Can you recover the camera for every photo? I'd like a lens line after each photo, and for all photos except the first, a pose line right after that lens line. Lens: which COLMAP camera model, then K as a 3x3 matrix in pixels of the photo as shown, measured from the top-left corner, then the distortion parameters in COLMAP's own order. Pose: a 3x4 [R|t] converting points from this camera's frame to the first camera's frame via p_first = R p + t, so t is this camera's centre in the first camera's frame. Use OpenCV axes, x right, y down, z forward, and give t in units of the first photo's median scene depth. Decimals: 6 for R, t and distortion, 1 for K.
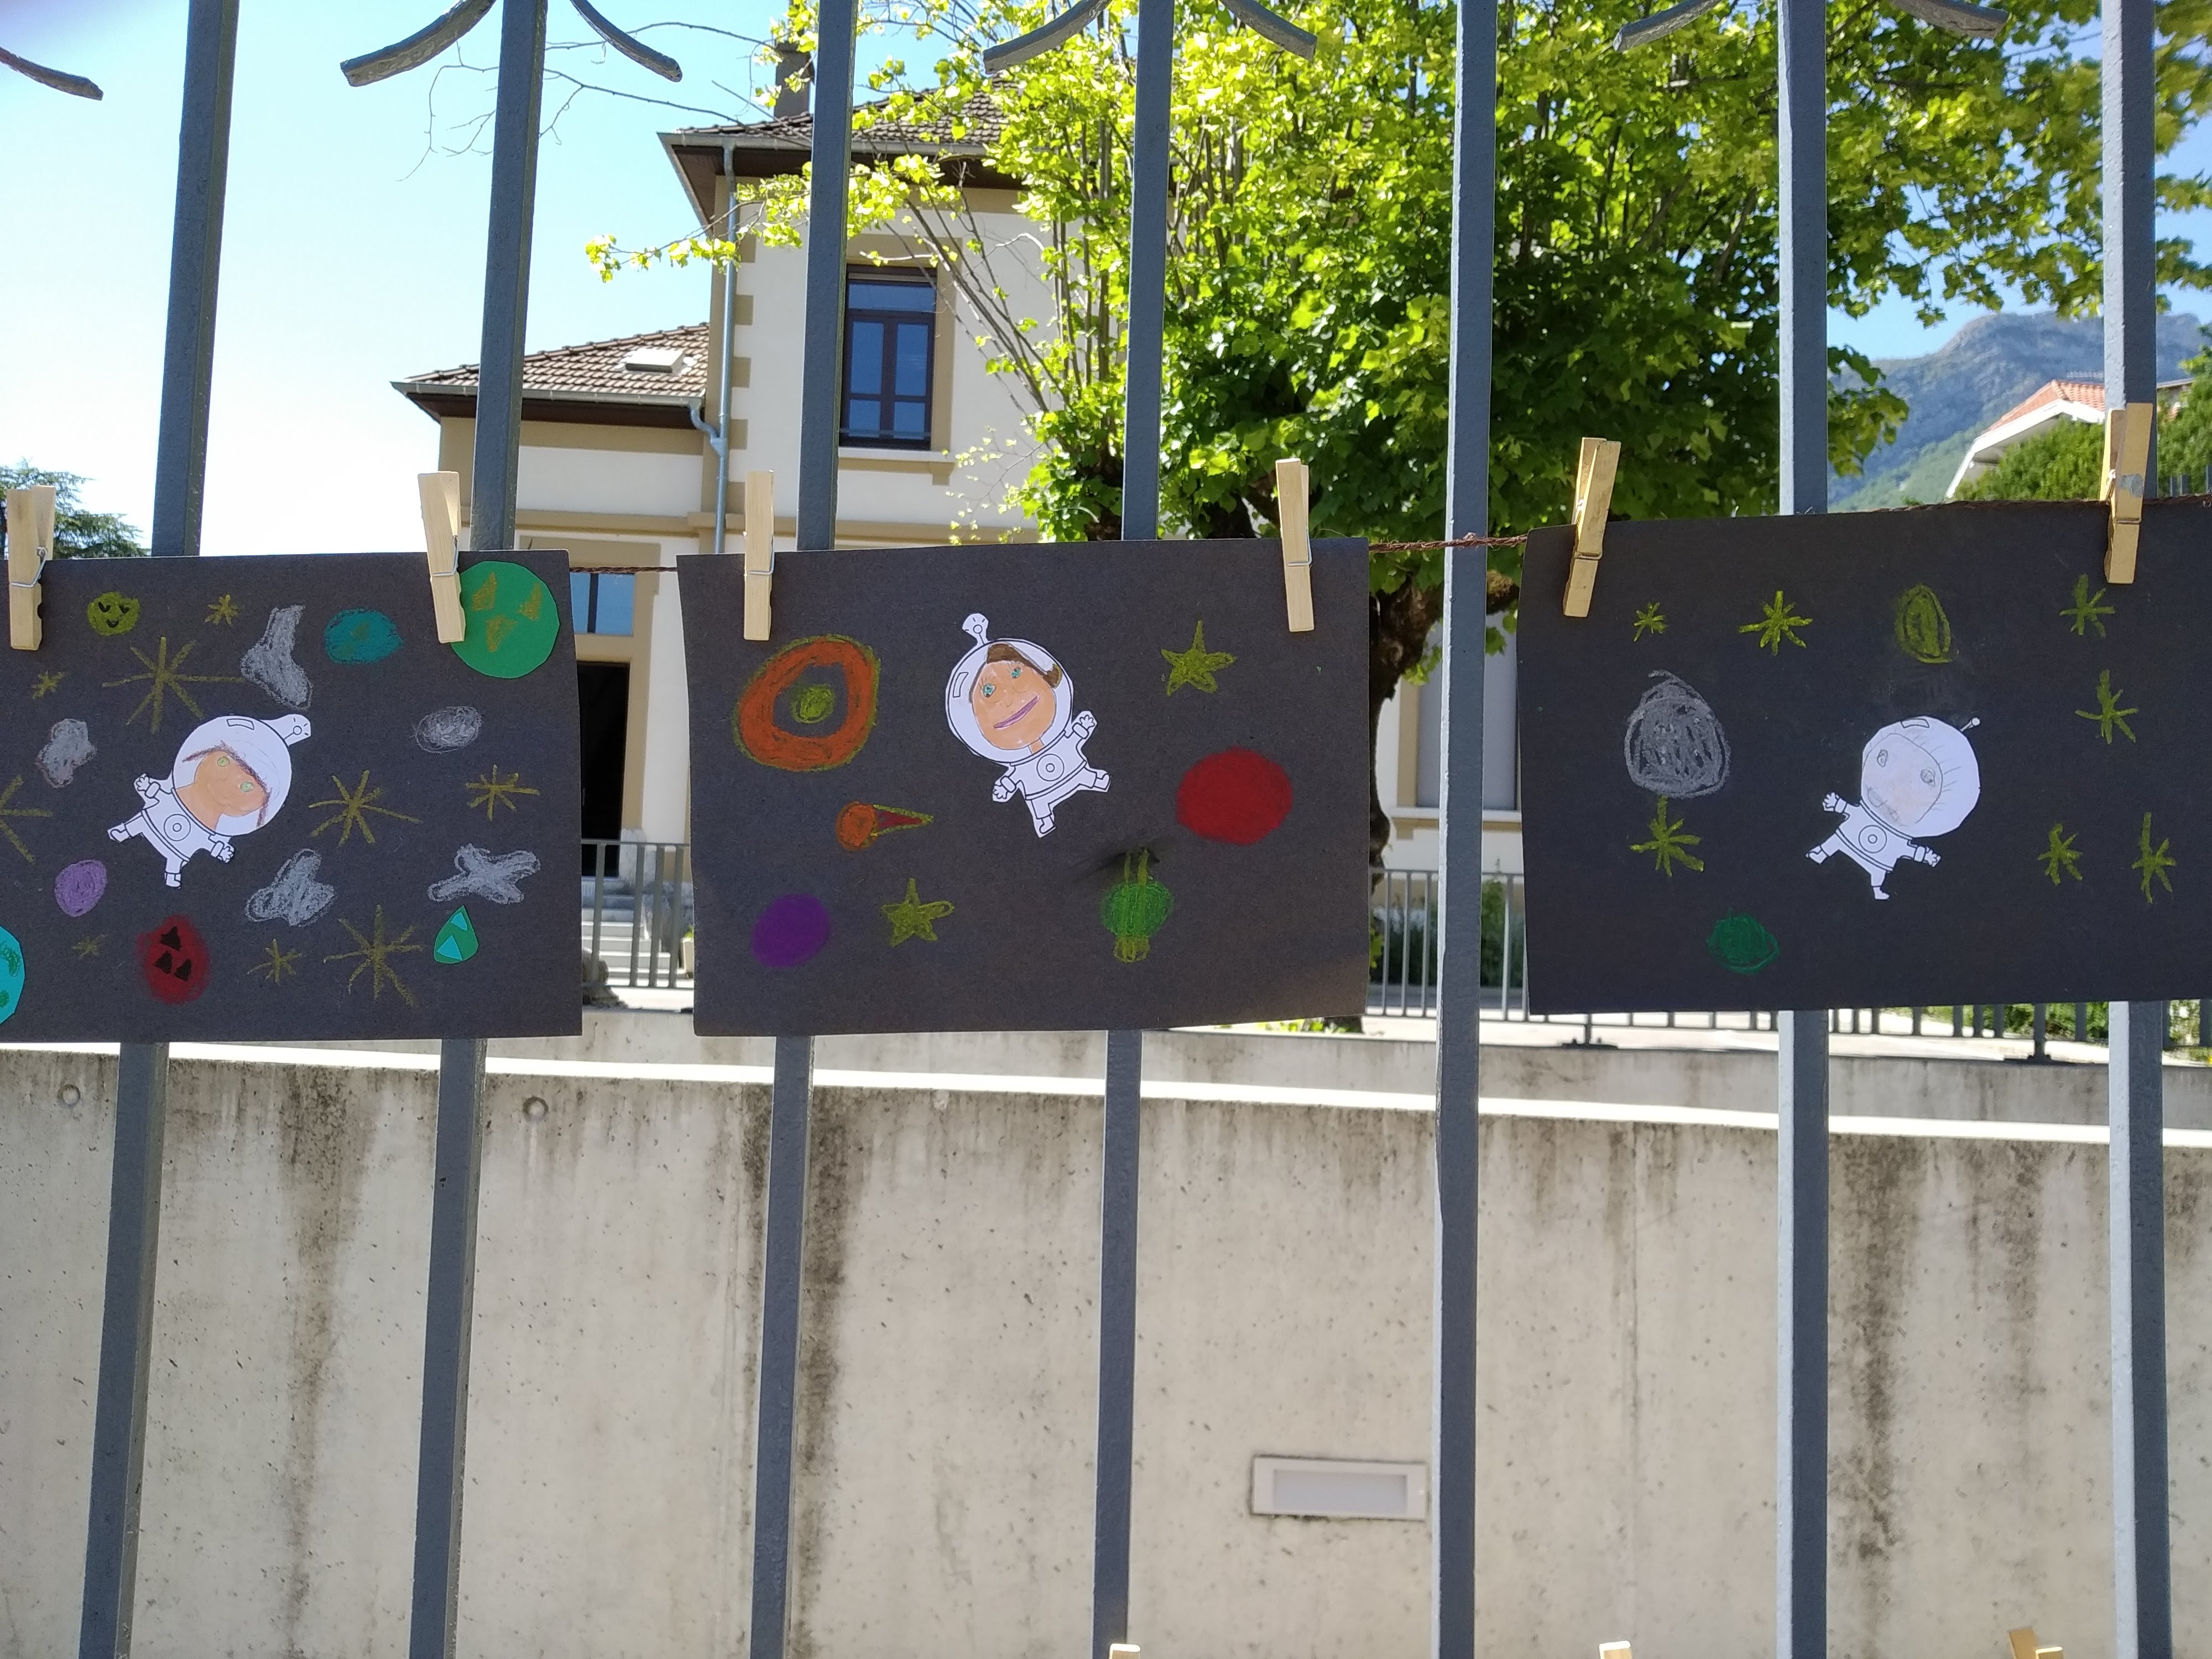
lens RADIAL K [[1777.4, 0, 1082.0], [0, 1777.4, 829.9], [0, 0, 1]] dist [0.045028, -0.081043]
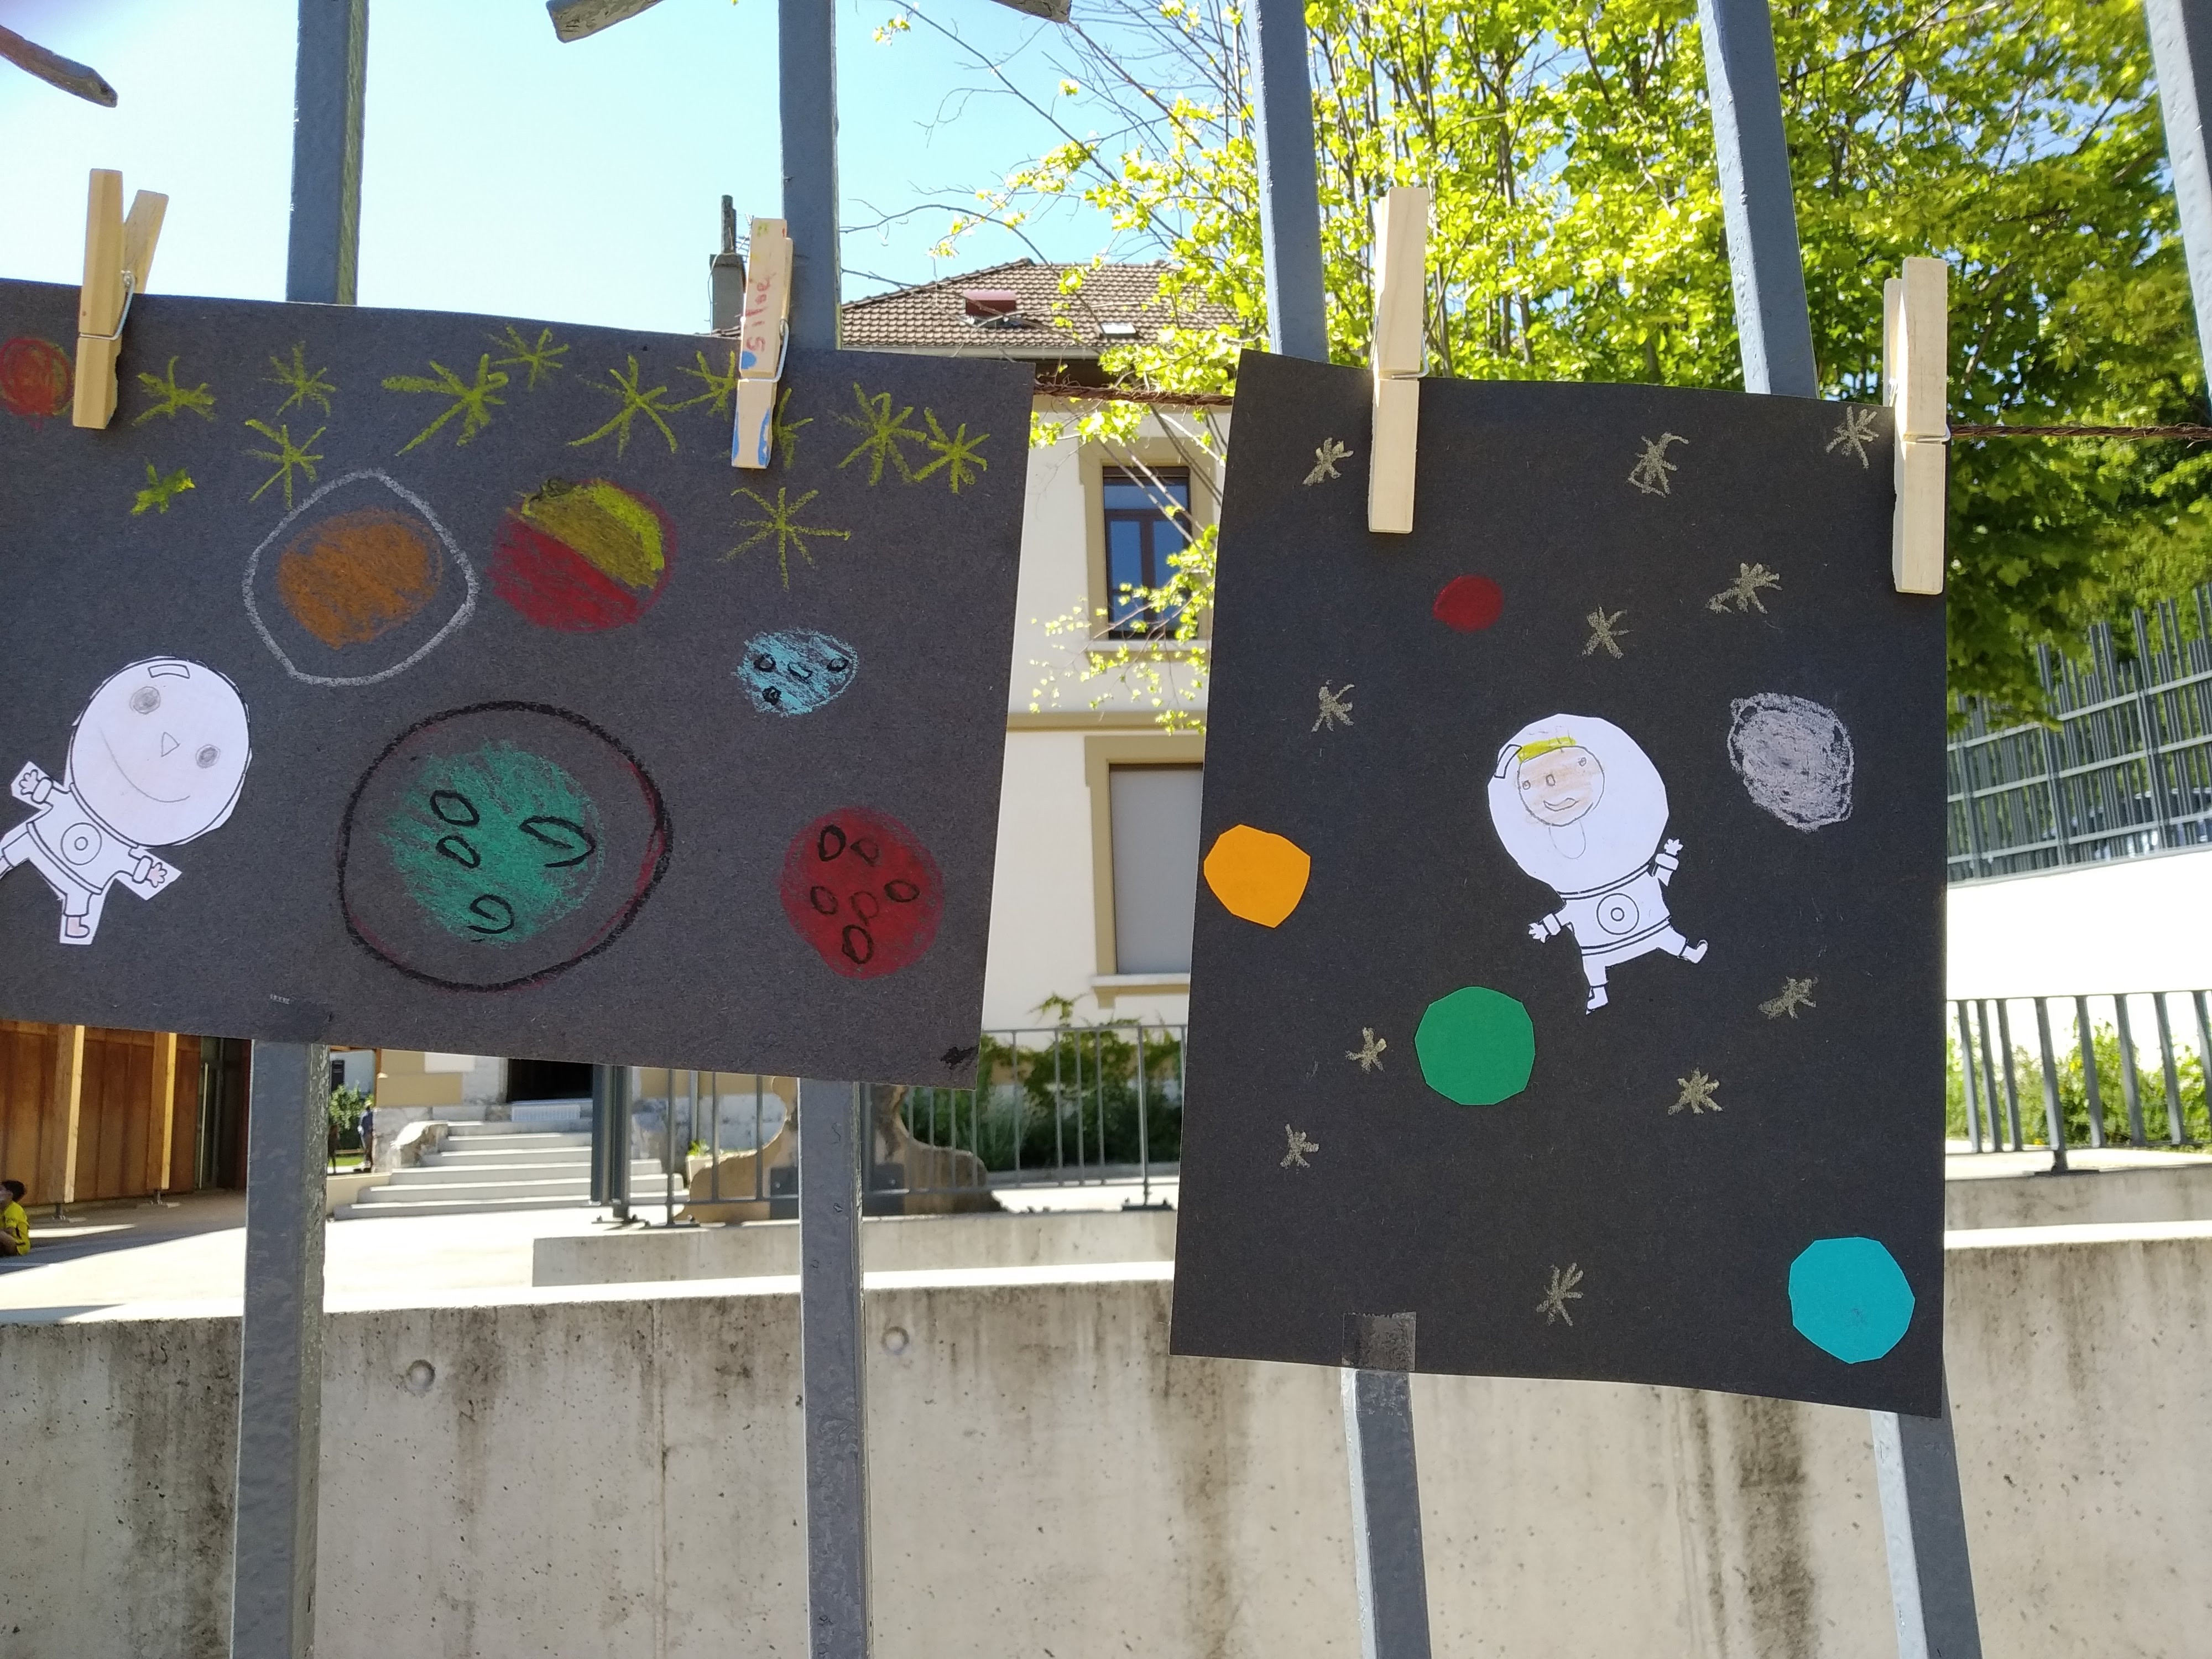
lens RADIAL K [[1777.4, 0, 1065.5], [0, 1777.4, 810.6], [0, 0, 1]] dist [0.045028, -0.081043]
pose [[0.994346, -0.061229, 0.086757, -0.547504], [0.070853, 0.991113, -0.112585, -0.002113], [-0.079092, 0.118096, 0.989847, 0.110447]]
